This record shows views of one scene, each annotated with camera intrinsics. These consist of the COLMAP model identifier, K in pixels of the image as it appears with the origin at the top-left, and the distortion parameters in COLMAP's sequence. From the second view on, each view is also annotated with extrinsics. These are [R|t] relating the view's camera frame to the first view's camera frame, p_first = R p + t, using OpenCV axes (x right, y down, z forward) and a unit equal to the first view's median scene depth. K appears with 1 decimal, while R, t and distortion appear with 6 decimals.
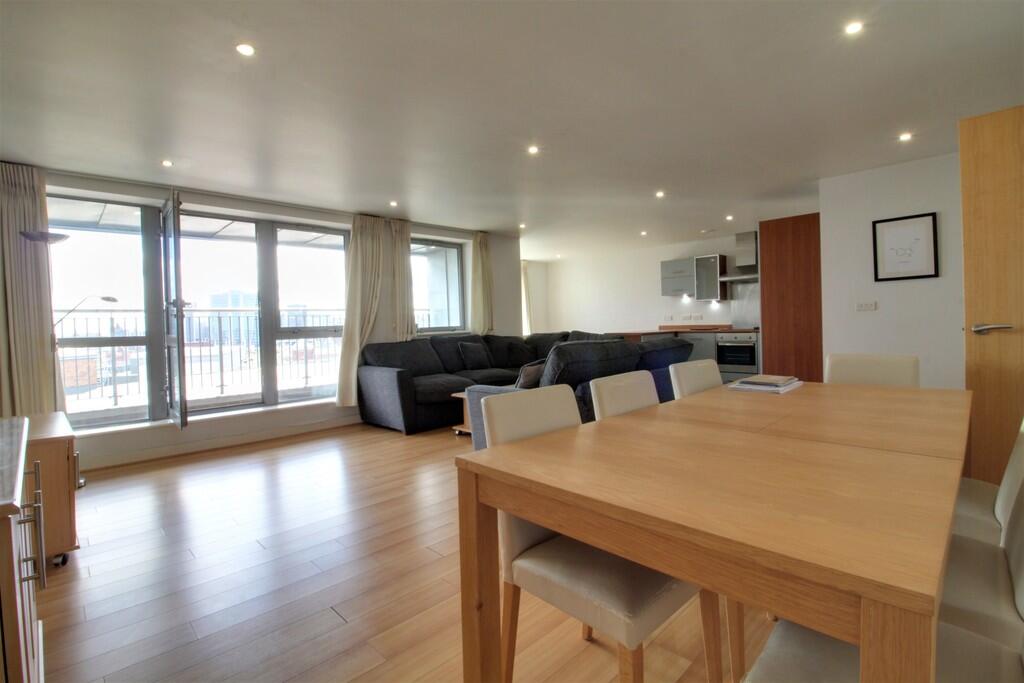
lens RADIAL K [[474.1, 0, 513.1], [0, 474.1, 332.1], [0, 0, 1]] dist [0.000925, -0.013097]
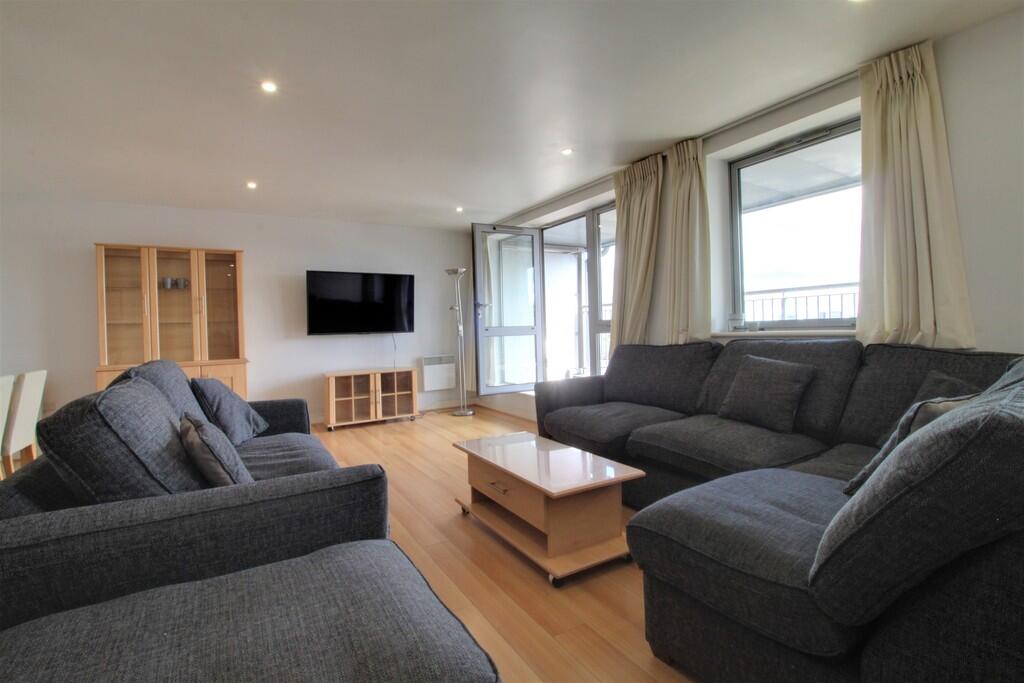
lens RADIAL K [[474.1, 0, 513.1], [0, 474.1, 332.1], [0, 0, 1]] dist [0.000925, -0.013097]
pose [[-0.231658, 0.044983, -0.971757, 0.379838], [0.017667, 0.998960, 0.042030, -0.024248], [0.972637, -0.007432, -0.232212, 0.869265]]
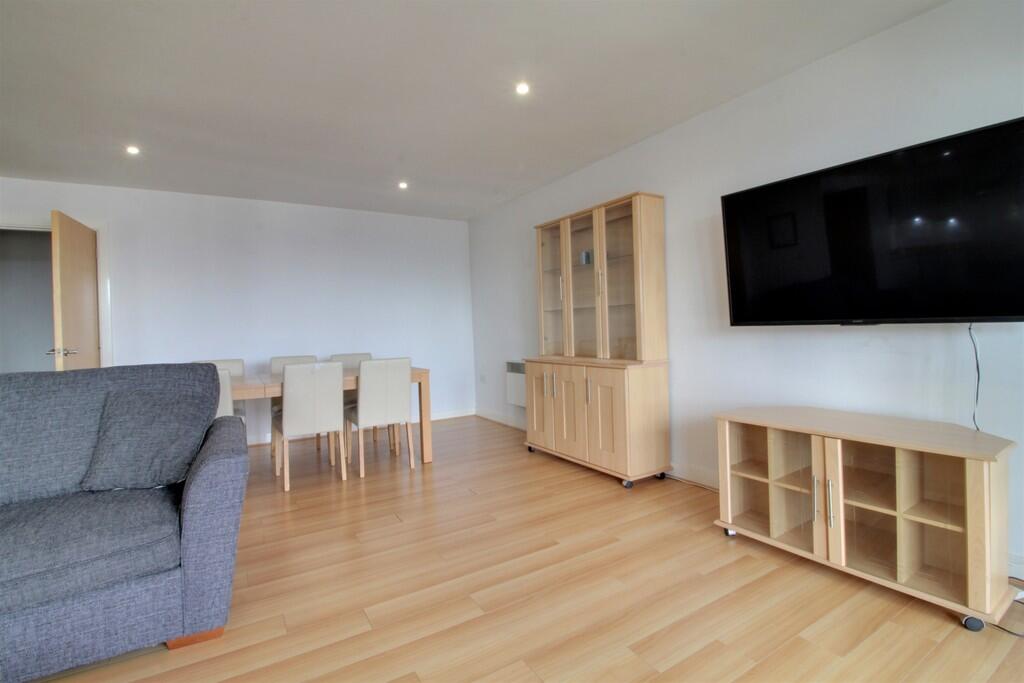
lens RADIAL K [[474.1, 0, 513.1], [0, 474.1, 332.1], [0, 0, 1]] dist [0.000925, -0.013097]
pose [[-0.971467, 0.055181, 0.230666, -0.272299], [0.061626, 0.997882, 0.020821, -0.004580], [-0.229029, 0.034442, -0.972810, 0.772157]]
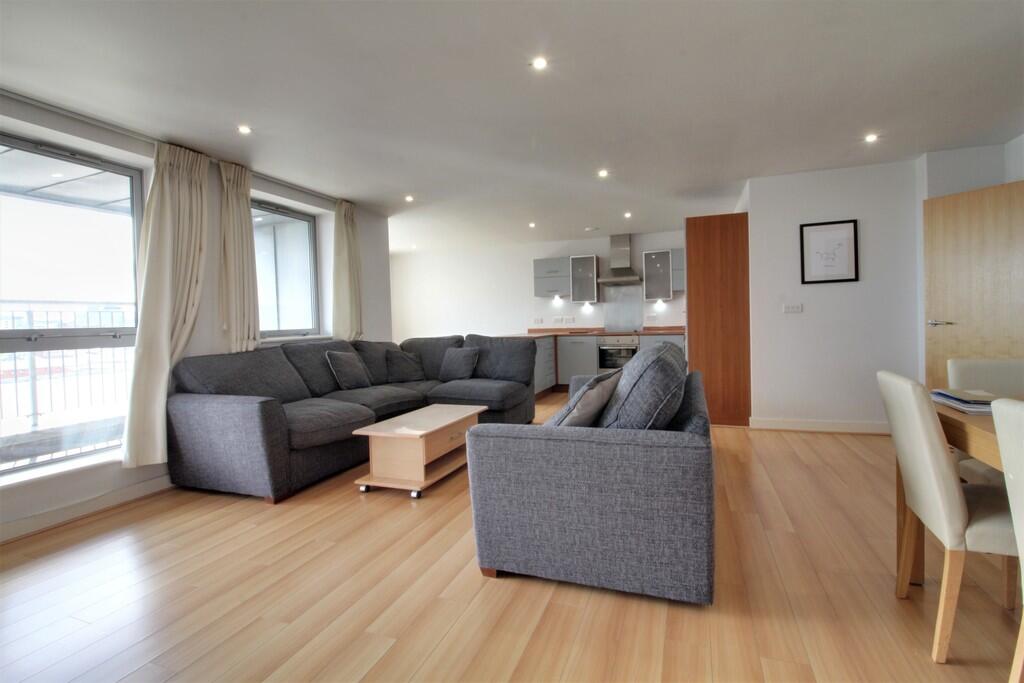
lens RADIAL K [[474.1, 0, 513.1], [0, 474.1, 332.1], [0, 0, 1]] dist [0.000925, -0.013097]
pose [[0.905313, -0.002512, 0.424737, -0.158336], [0.006682, 0.999943, -0.008330, 0.000624], [-0.424692, 0.010380, 0.905279, 0.237452]]
